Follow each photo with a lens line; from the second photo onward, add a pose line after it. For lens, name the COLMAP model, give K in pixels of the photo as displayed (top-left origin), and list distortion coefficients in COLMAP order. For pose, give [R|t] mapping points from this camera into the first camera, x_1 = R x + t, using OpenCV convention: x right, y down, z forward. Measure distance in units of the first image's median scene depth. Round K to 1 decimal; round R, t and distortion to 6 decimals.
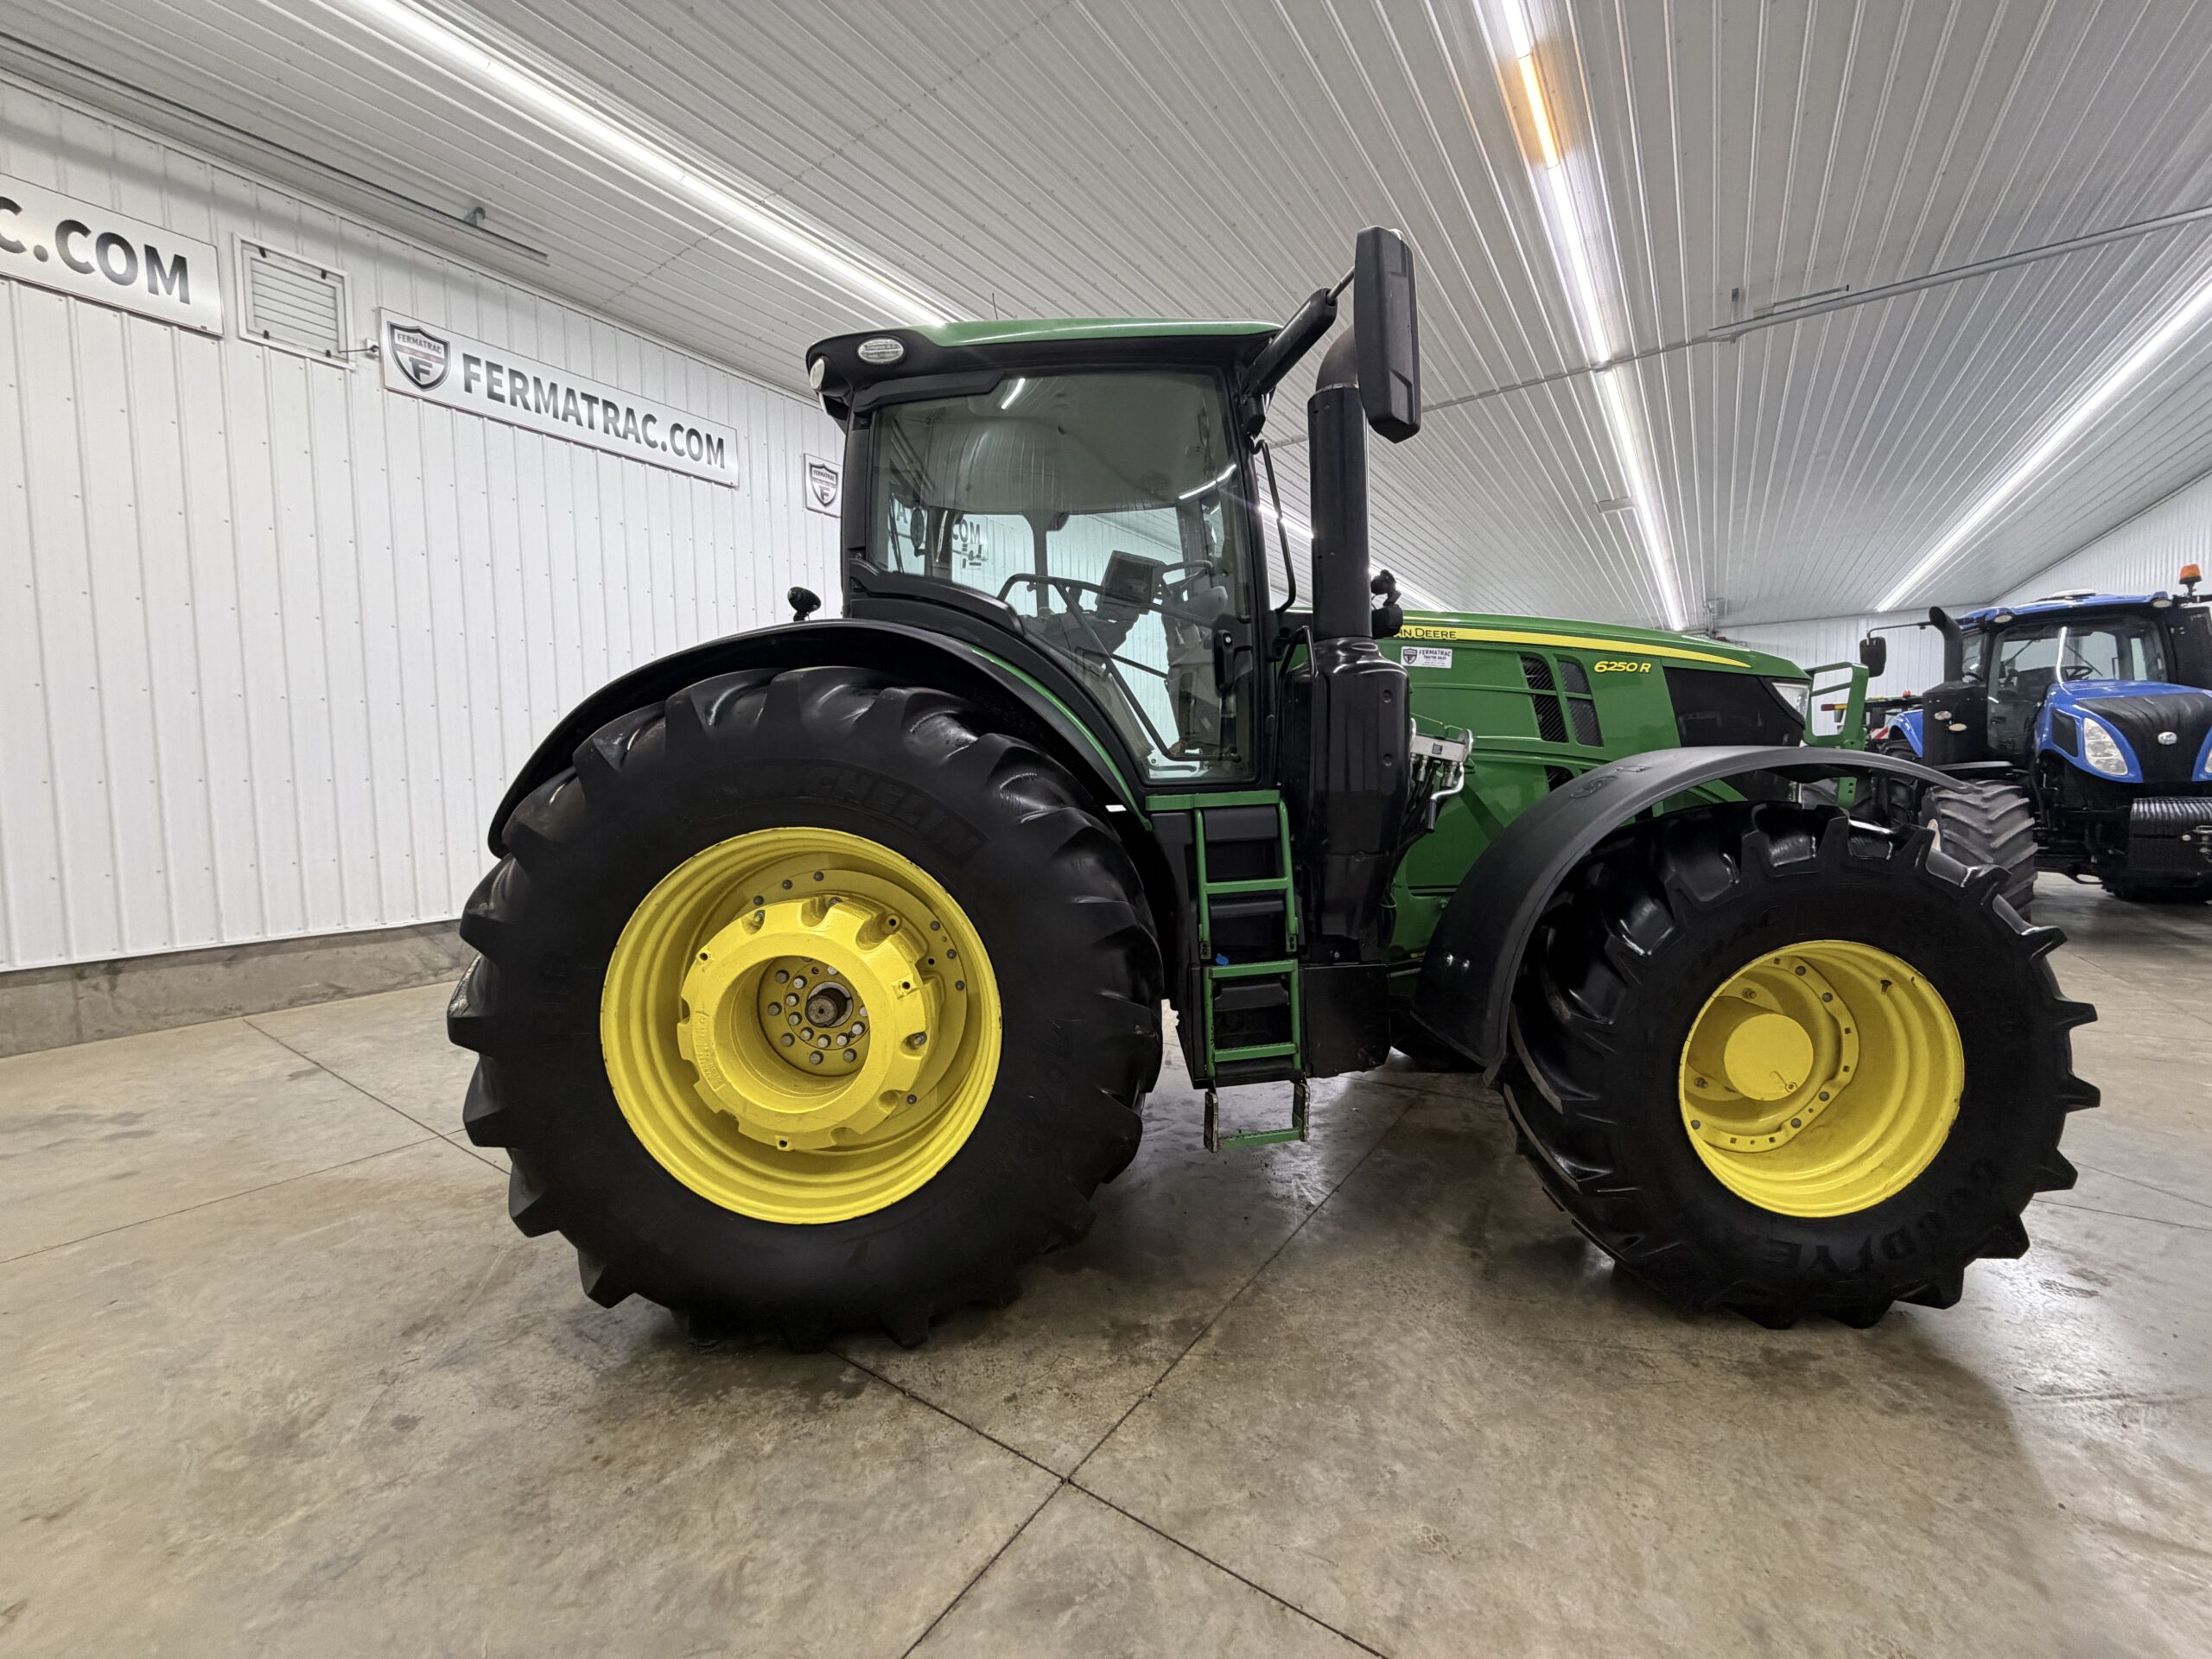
lens RADIAL K [[882.0, 0, 1097.5], [0, 882.0, 827.1], [0, 0, 1]] dist [0.001207, -0.000596]
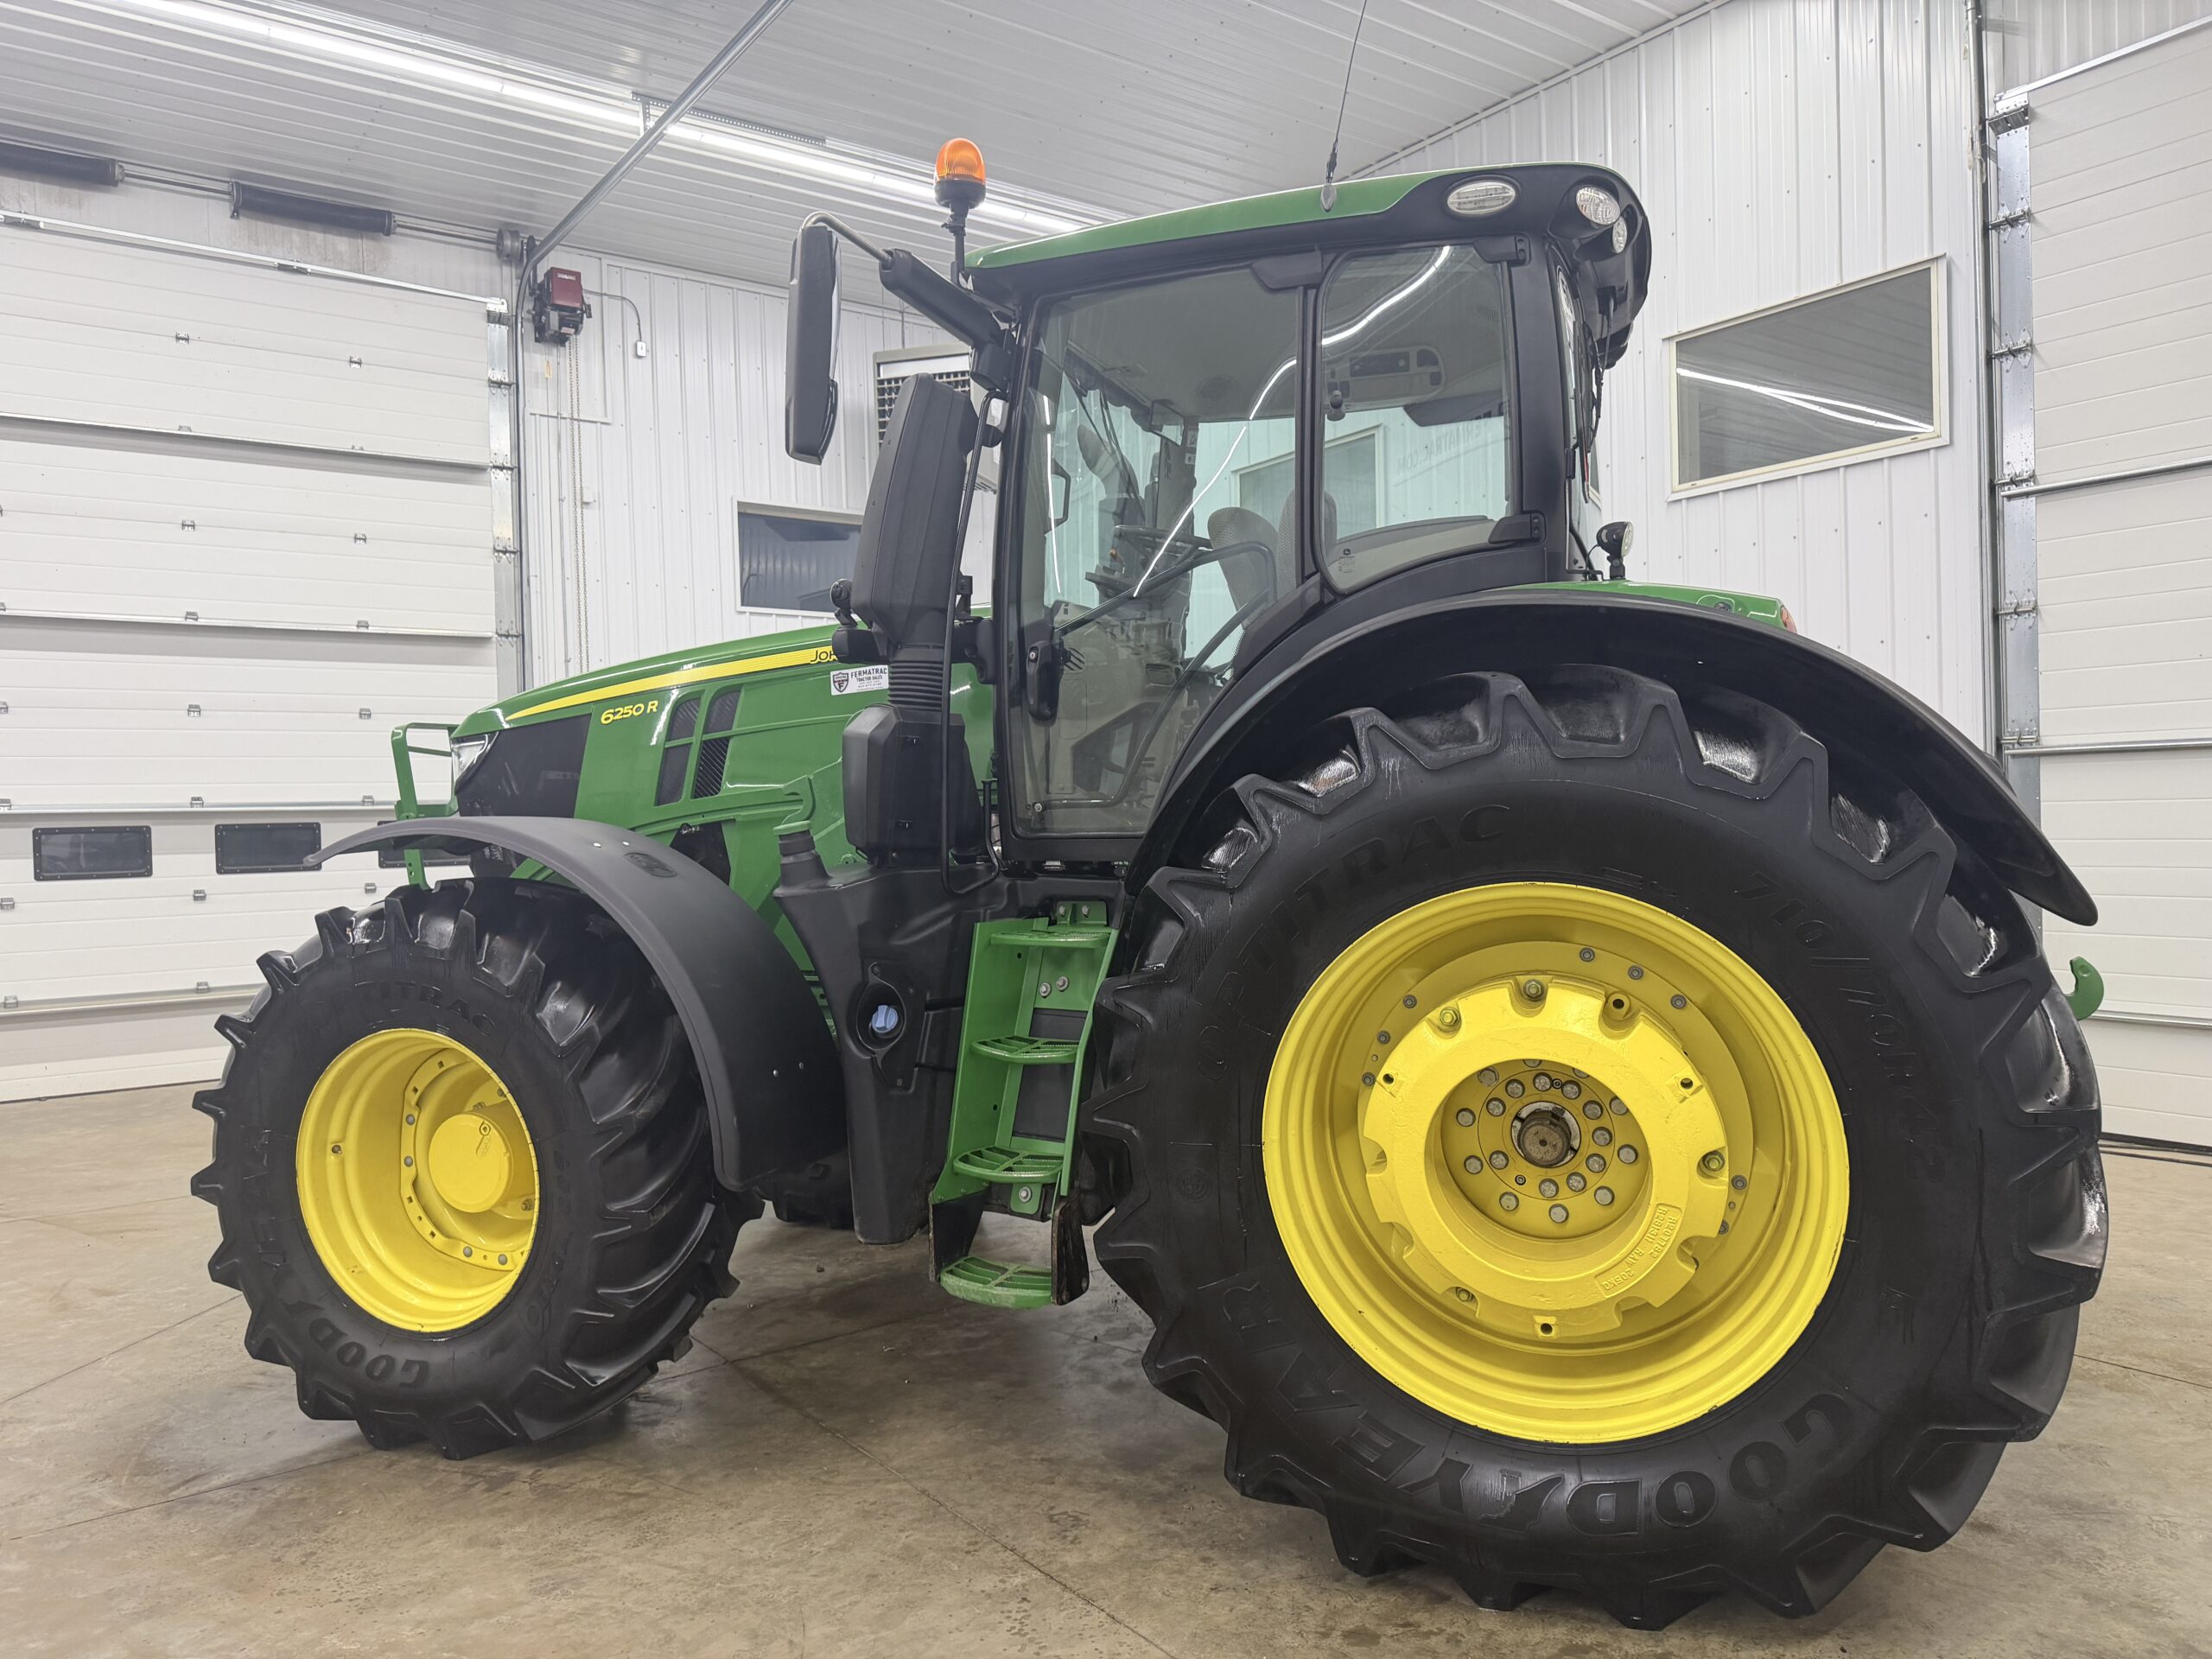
lens RADIAL K [[1564.1, 0, 1094.0], [0, 1564.1, 834.8], [0, 0, 1]] dist [0.024271, -0.024753]
pose [[-0.944673, 0.041387, 0.325392, -0.364703], [0.063492, 0.996318, 0.057605, -0.169095], [-0.321810, 0.075078, -0.943823, 3.104906]]
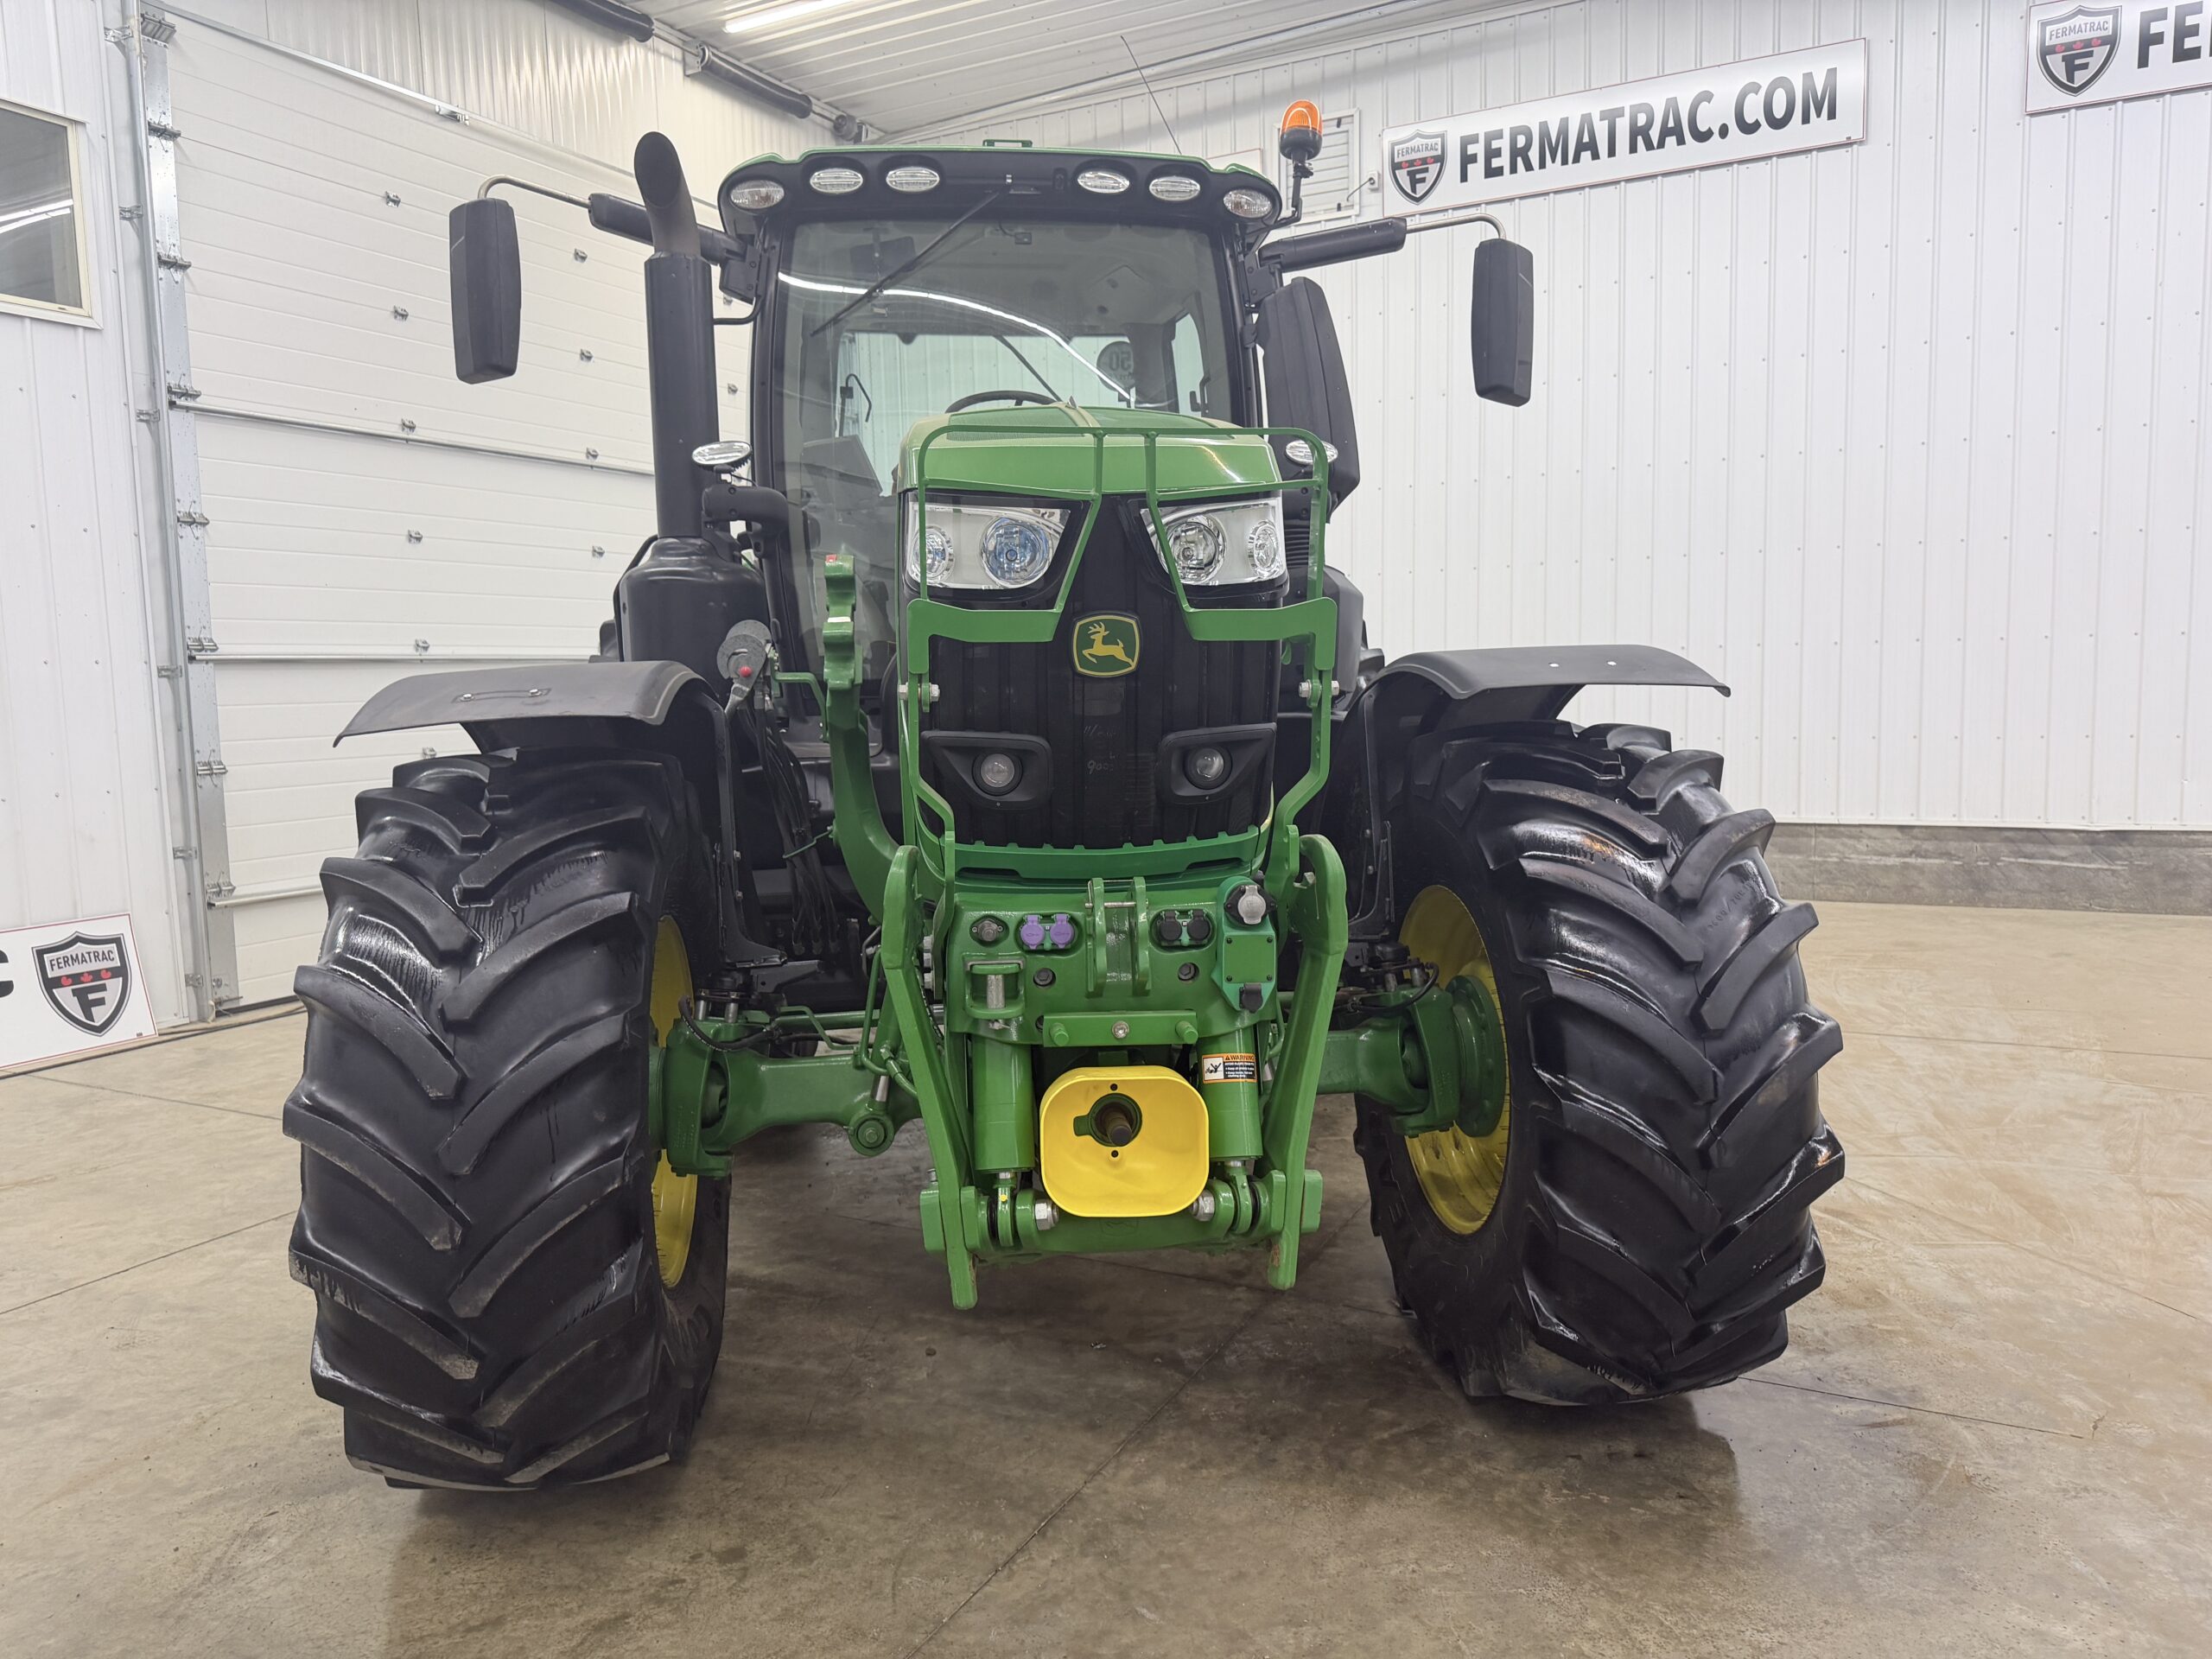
lens RADIAL K [[1564.1, 0, 1100.5], [0, 1564.1, 830.9], [0, 0, 1]] dist [0.024271, -0.024753]
pose [[0.133272, 0.115535, -0.984322, 2.012383], [-0.032932, 0.993150, 0.112112, -0.115240], [0.990532, 0.017475, 0.136164, 1.256524]]
